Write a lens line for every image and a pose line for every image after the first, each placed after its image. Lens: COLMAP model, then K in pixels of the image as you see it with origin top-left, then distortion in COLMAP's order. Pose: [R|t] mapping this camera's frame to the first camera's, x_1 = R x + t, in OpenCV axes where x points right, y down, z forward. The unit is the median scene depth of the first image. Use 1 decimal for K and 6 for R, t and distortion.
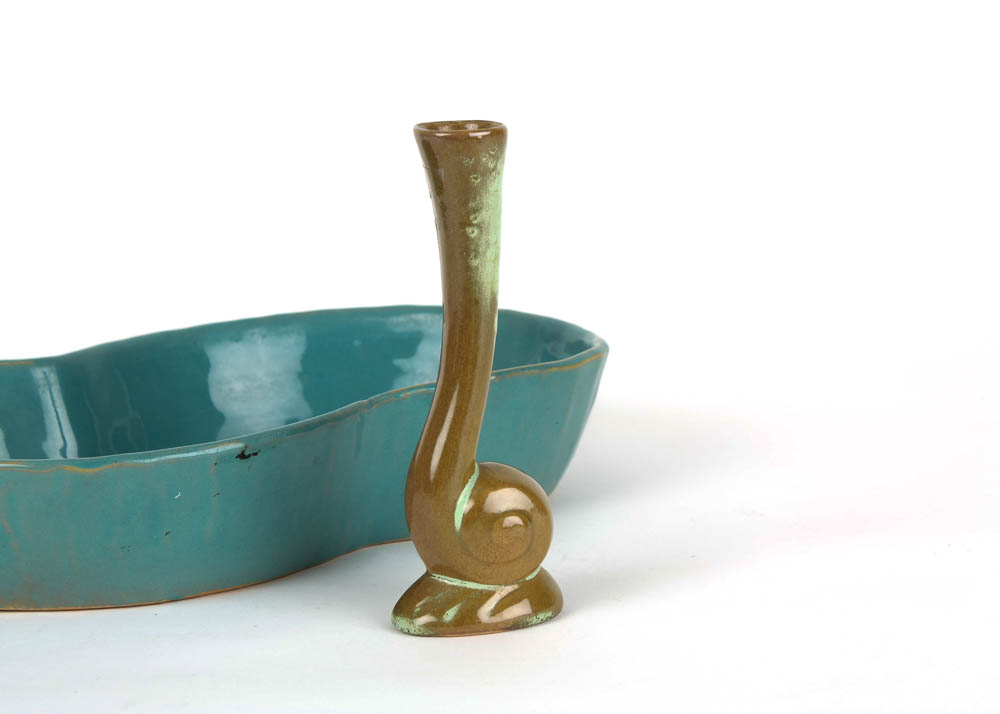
lens RADIAL K [[2708.5, 0, 500.6], [0, 2708.5, 361.1], [0, 0, 1]] dist [0.064380, 0.000000]
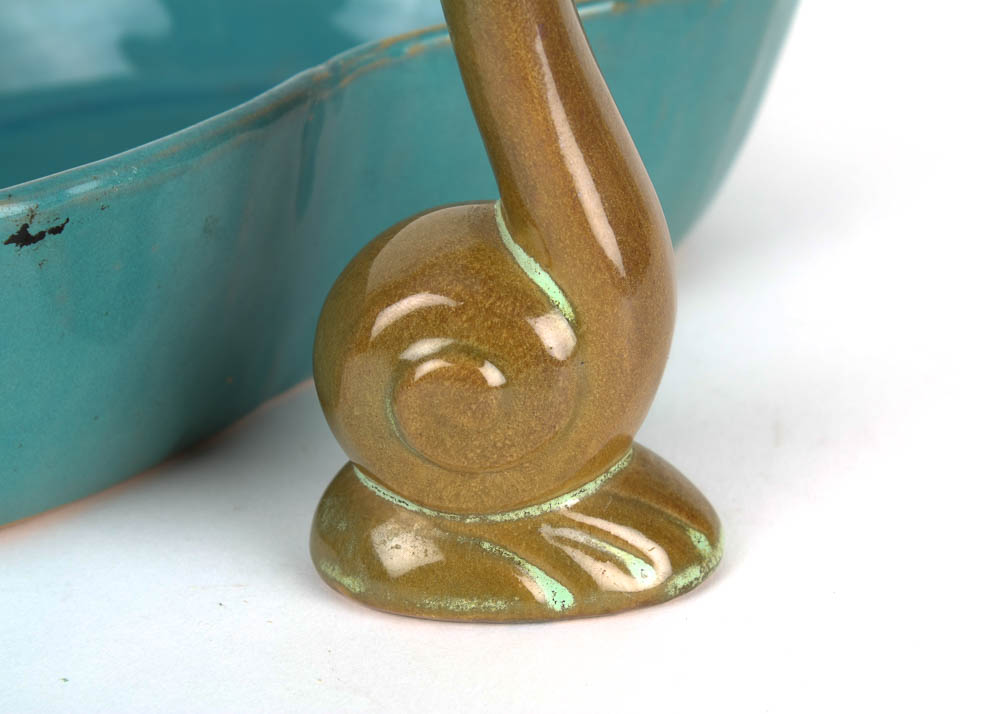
lens RADIAL K [[2708.5, 0, 499.6], [0, 2708.5, 357.4], [0, 0, 1]] dist [0.064380, 0.000000]
pose [[0.997159, 0.006355, 0.075059, -0.053010], [-0.022081, 0.977320, 0.210612, -0.029340], [-0.072018, -0.211671, 0.974684, 0.577113]]
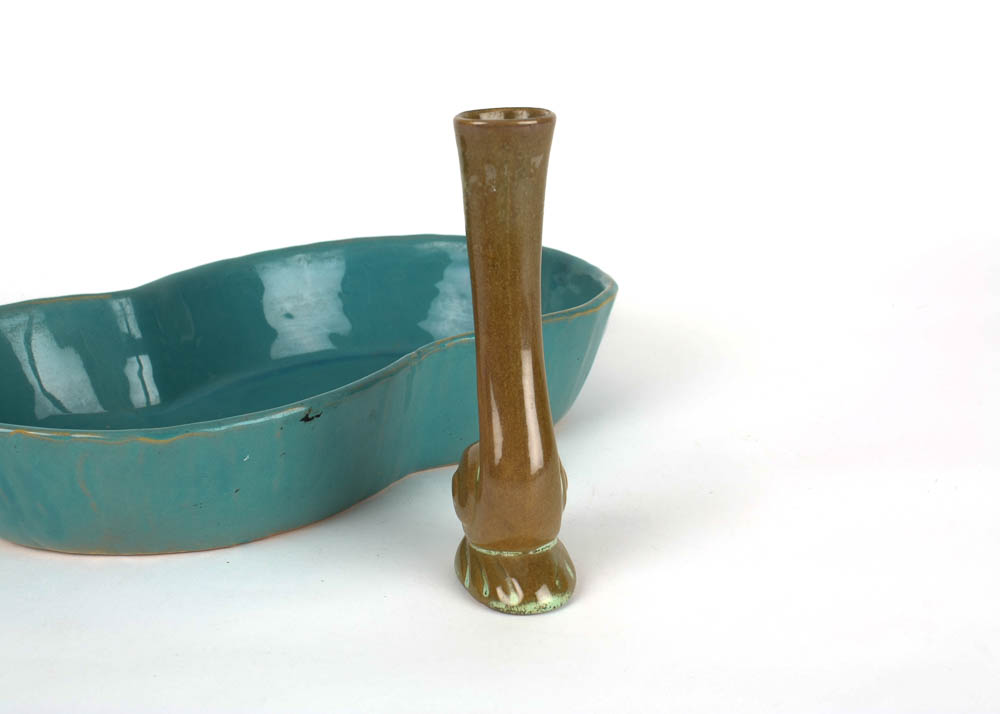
lens RADIAL K [[1562.3, 0, 499.3], [0, 1562.3, 350.7], [0, 0, 1]] dist [-0.080723, 0.000000]
pose [[0.998091, -0.002449, 0.061709, -0.053886], [-0.005327, 0.992074, 0.125546, -0.064520], [-0.061527, -0.125635, 0.990167, 0.368966]]
